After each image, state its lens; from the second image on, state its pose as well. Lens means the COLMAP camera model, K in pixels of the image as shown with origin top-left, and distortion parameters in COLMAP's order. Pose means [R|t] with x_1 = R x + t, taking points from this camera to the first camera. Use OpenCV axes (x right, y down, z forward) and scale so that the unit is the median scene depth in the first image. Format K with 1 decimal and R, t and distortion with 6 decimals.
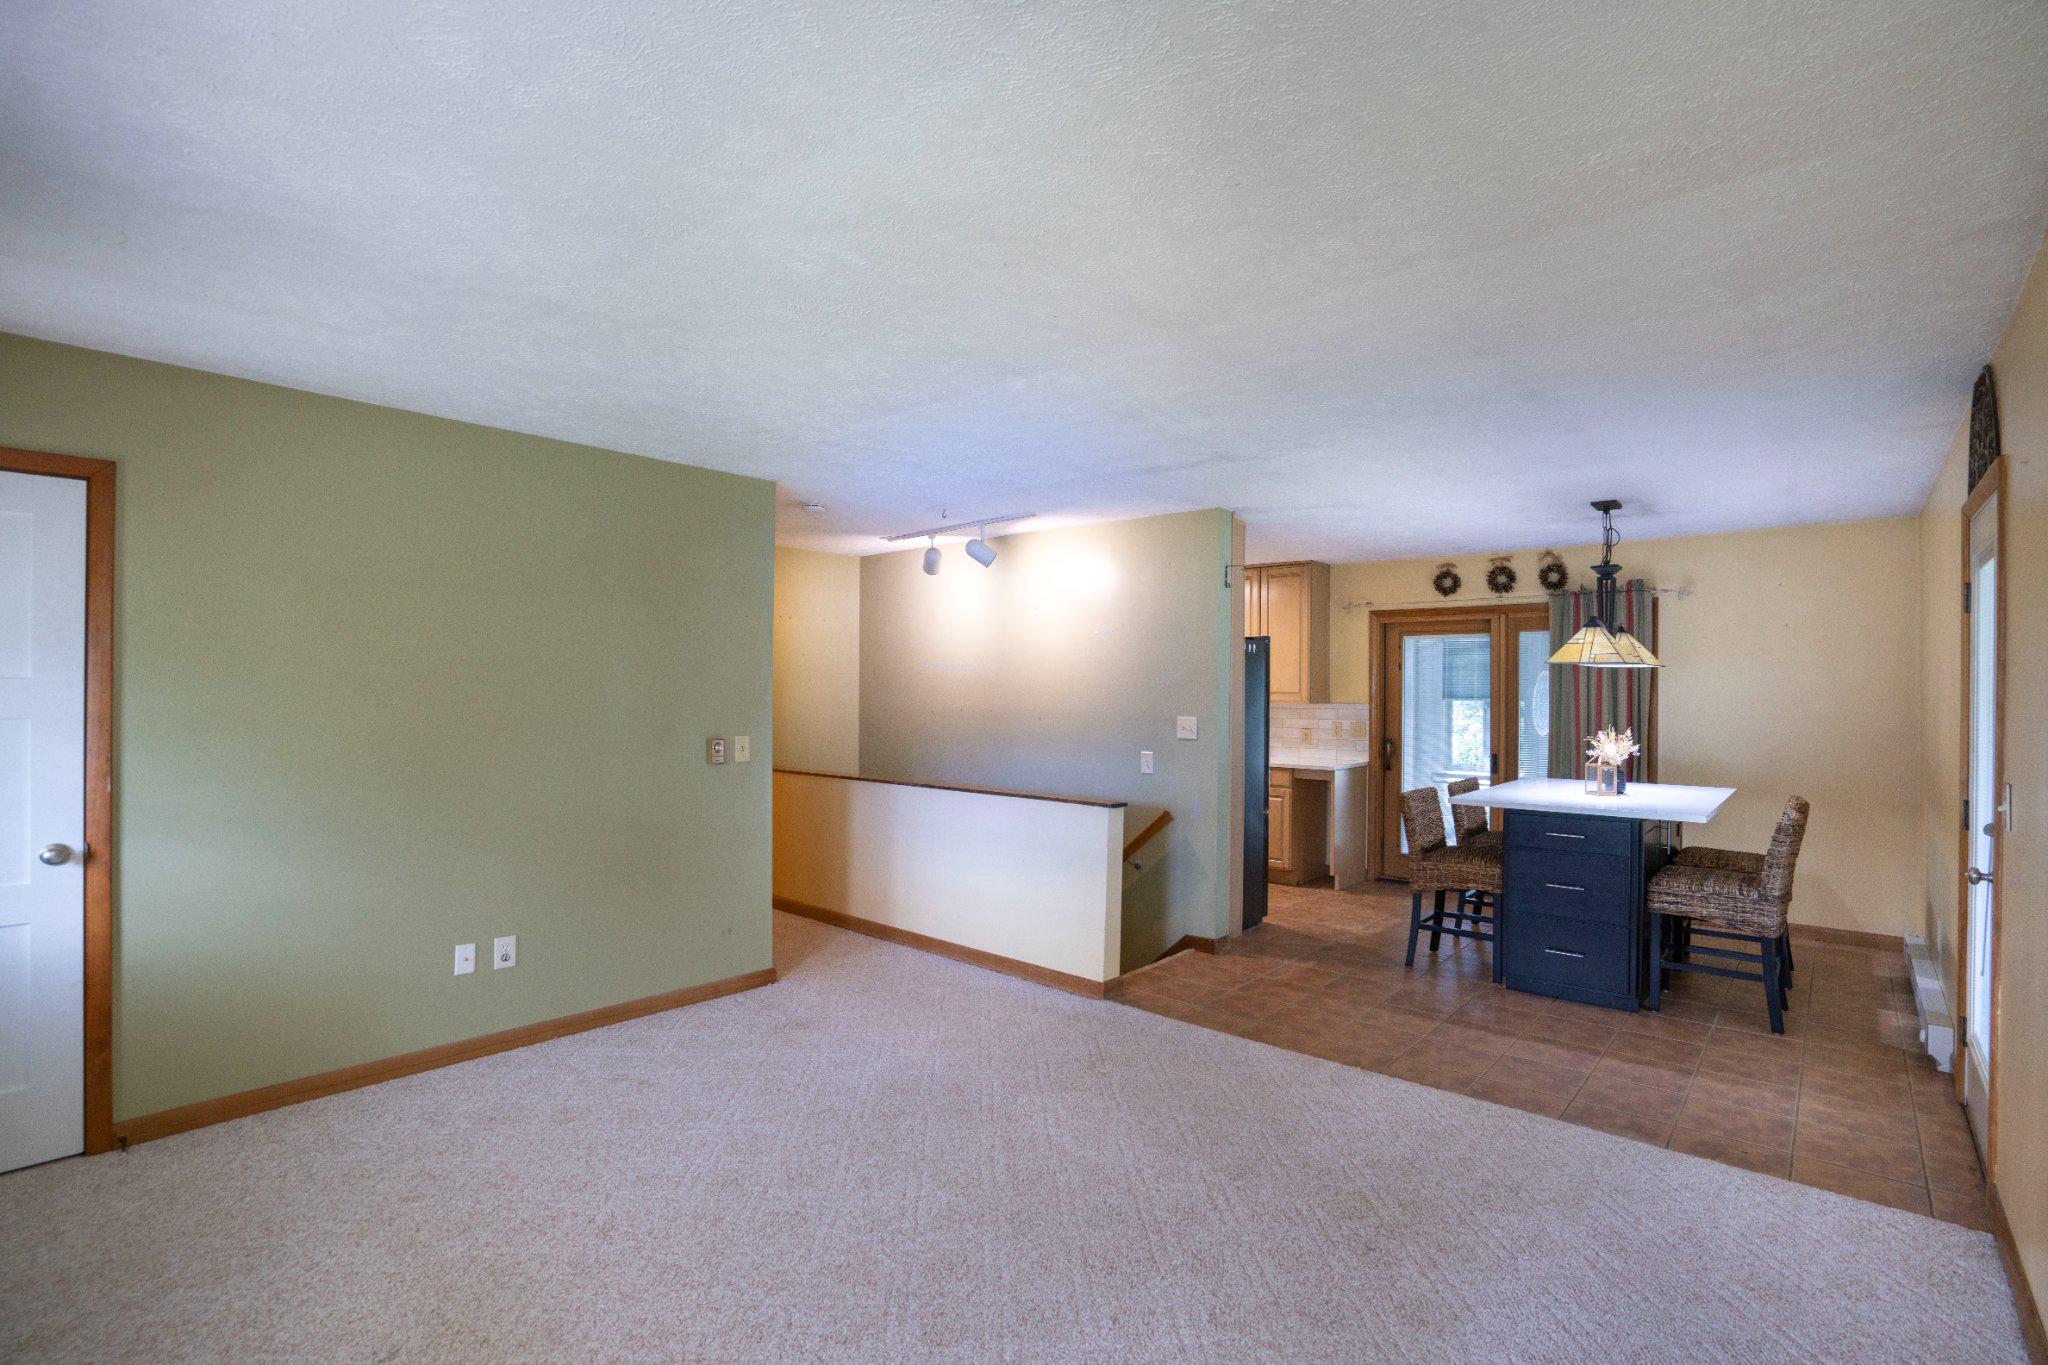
lens RADIAL K [[950.0, 0, 1024.4], [0, 950.0, 687.0], [0, 0, 1]] dist [-0.056871, 0.024974]
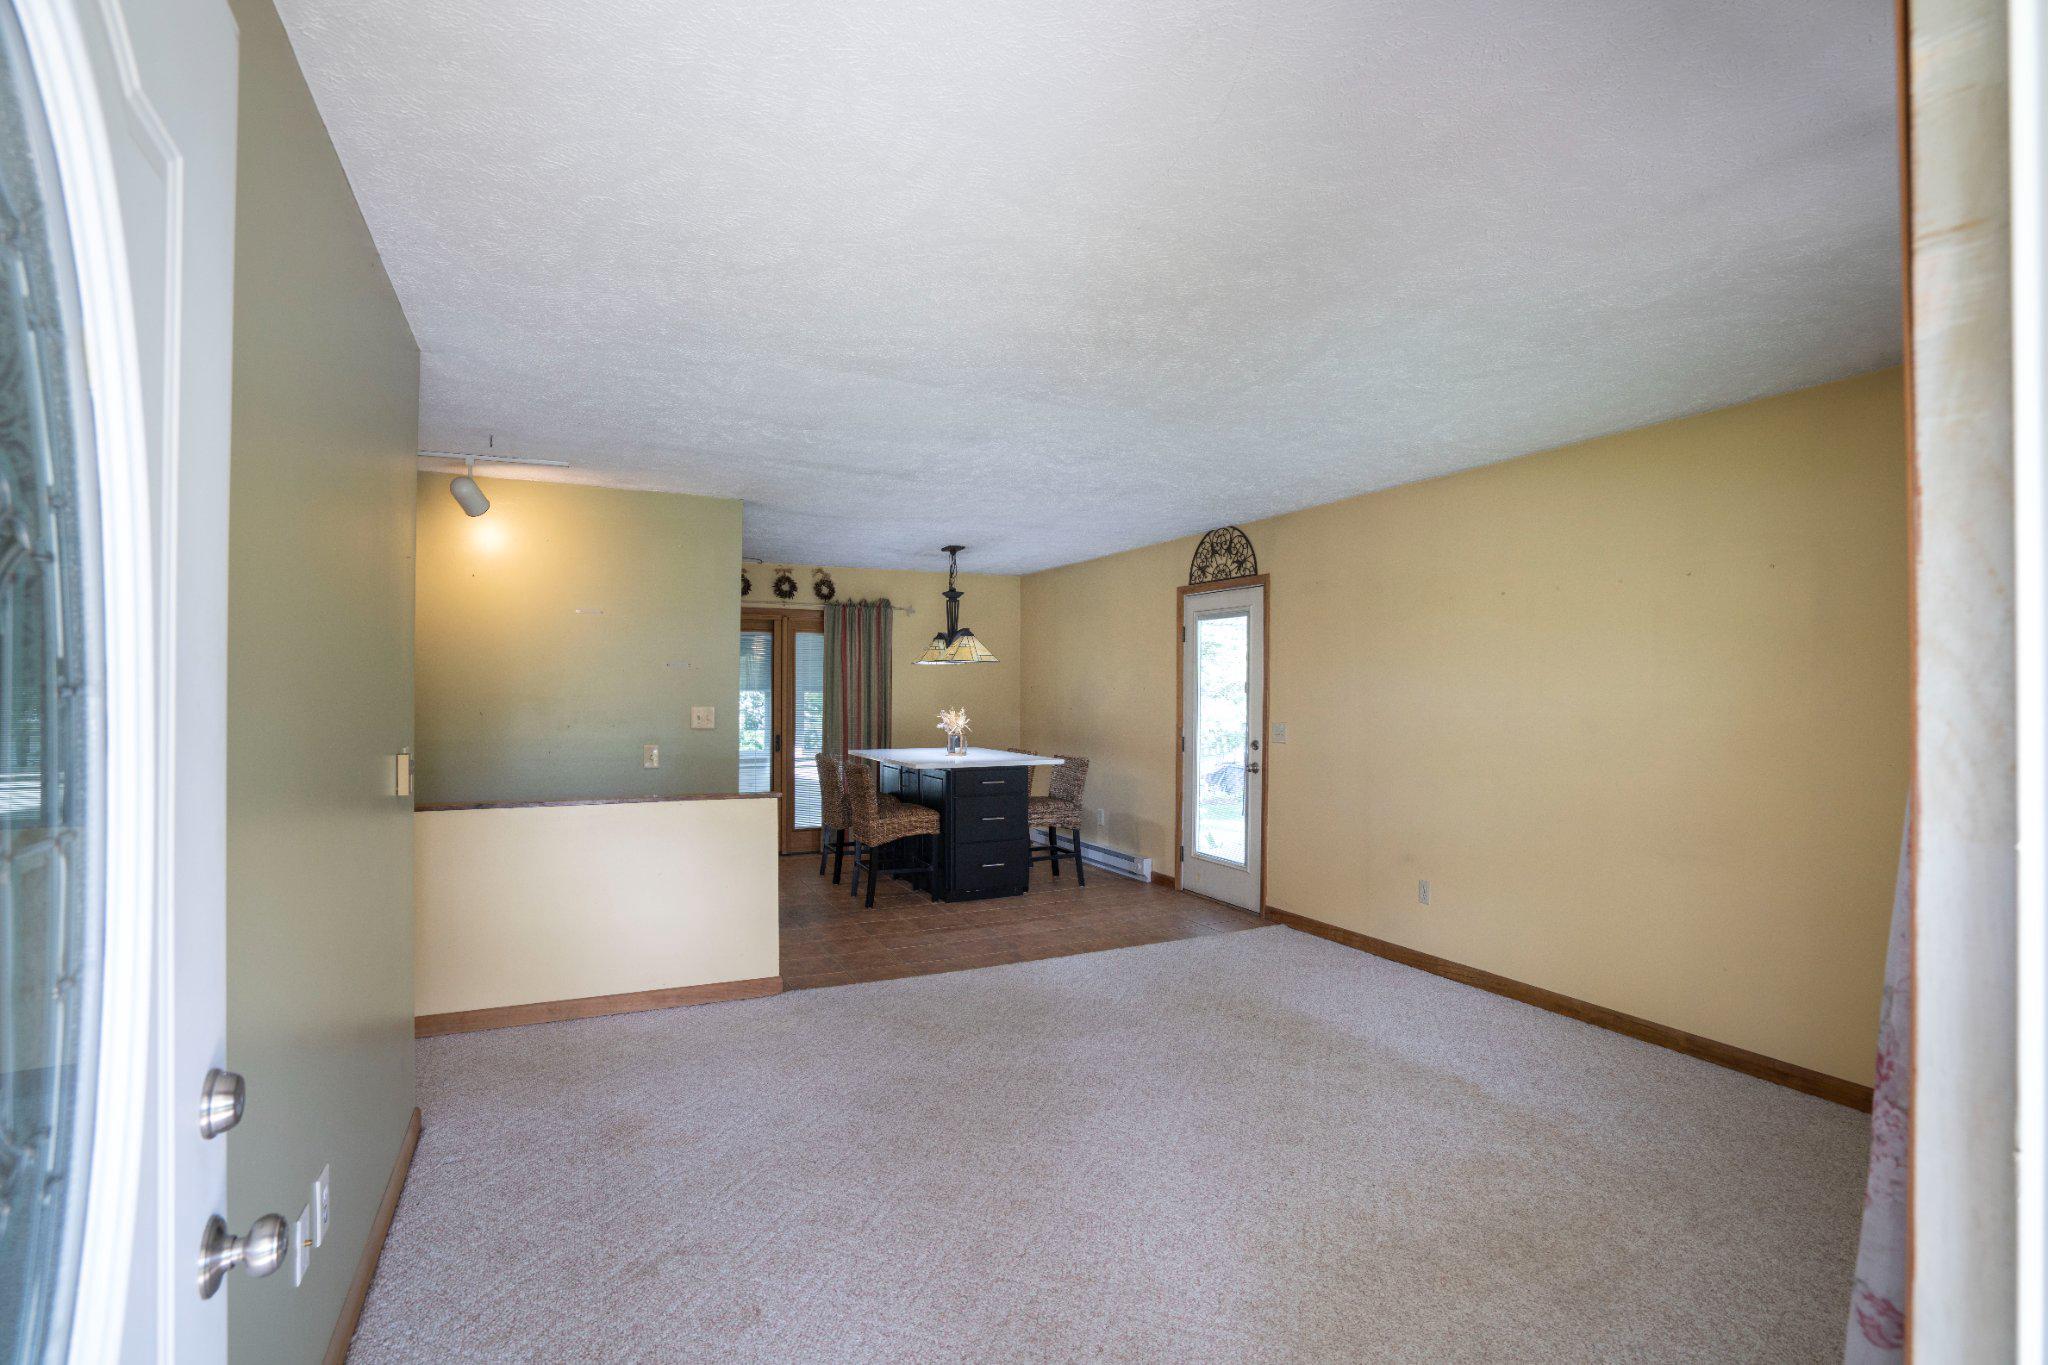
lens RADIAL K [[950.0, 0, 1024.4], [0, 950.0, 687.0], [0, 0, 1]] dist [-0.056871, 0.024974]
pose [[0.378981, -0.003413, 0.925398, -0.517412], [-0.003888, 0.999979, 0.005280, 0.003859], [-0.925396, -0.005599, 0.378960, 0.282563]]
